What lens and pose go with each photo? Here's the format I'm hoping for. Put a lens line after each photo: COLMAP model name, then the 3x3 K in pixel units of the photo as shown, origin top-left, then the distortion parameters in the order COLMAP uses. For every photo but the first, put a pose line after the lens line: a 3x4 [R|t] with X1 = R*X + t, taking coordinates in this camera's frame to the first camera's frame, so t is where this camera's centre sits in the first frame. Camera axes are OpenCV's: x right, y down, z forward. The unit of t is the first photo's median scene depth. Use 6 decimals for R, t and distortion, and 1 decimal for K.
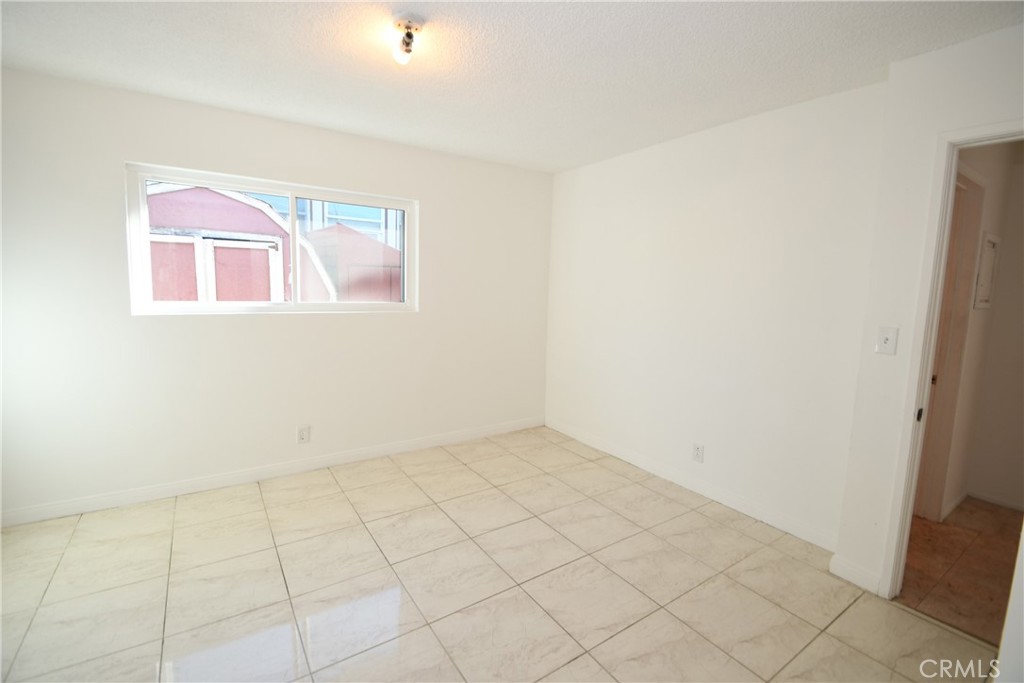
lens RADIAL K [[448.4, 0, 504.8], [0, 448.4, 341.7], [0, 0, 1]] dist [0.008644, -0.013587]
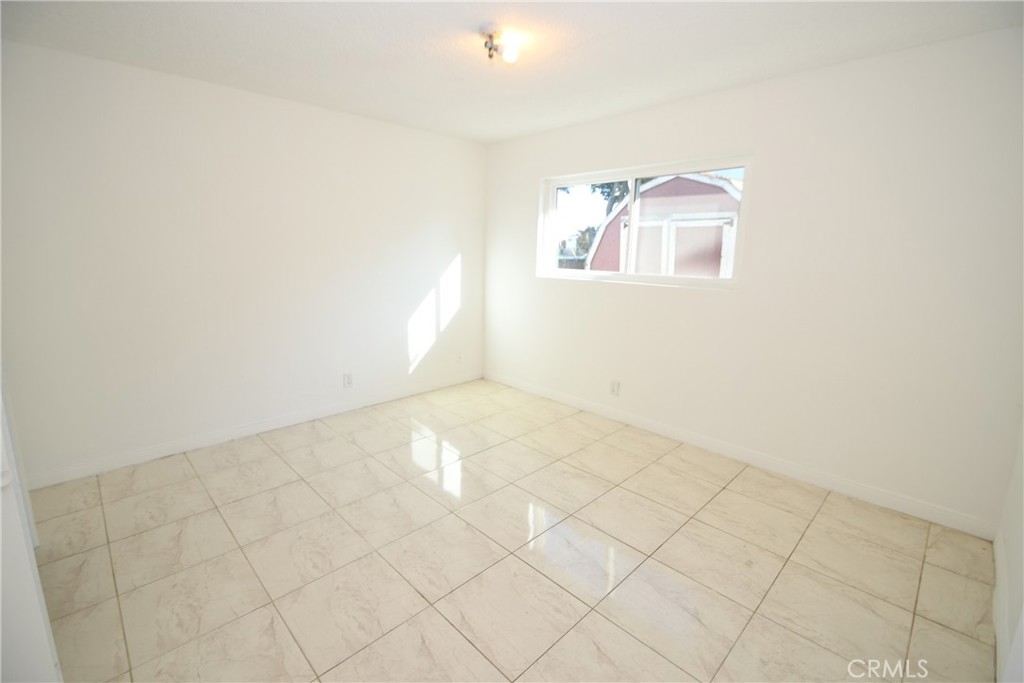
lens RADIAL K [[448.4, 0, 504.9], [0, 448.4, 337.5], [0, 0, 1]] dist [0.008644, -0.013587]
pose [[0.182620, 0.166823, -0.968927, 0.599121], [-0.137219, 0.980179, 0.142898, -0.047236], [0.973561, 0.106860, 0.201892, 0.476197]]
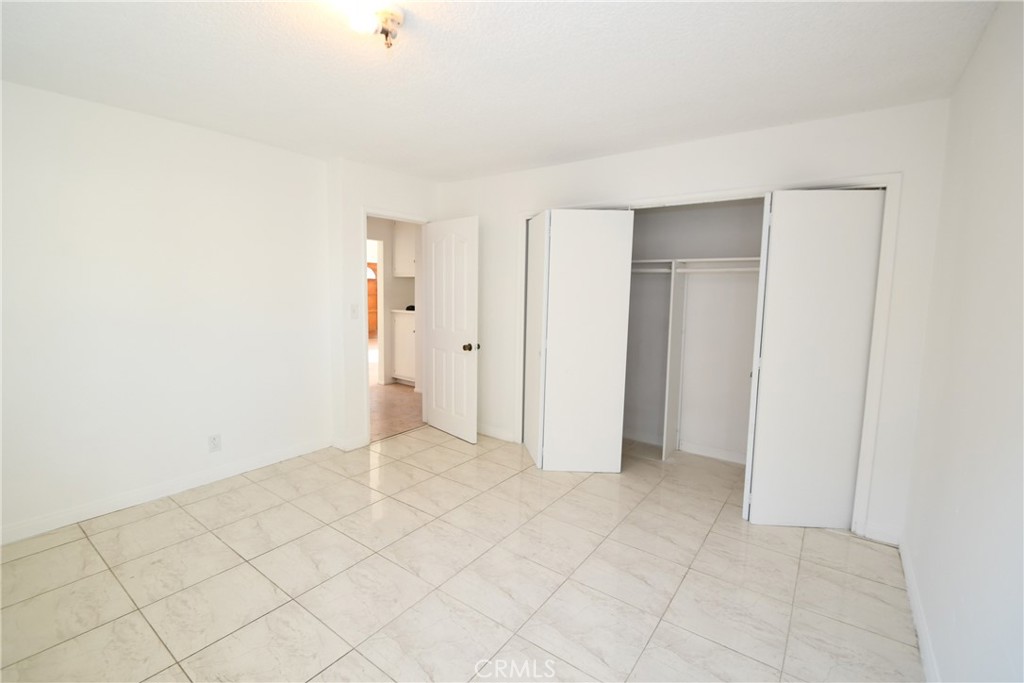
lens RADIAL K [[448.4, 0, 509.8], [0, 448.4, 338.5], [0, 0, 1]] dist [0.008644, -0.013587]
pose [[-0.346616, -0.141777, 0.927231, -0.694550], [0.093163, 0.978420, 0.184430, -0.109662], [-0.933369, 0.150310, -0.325927, 0.633888]]
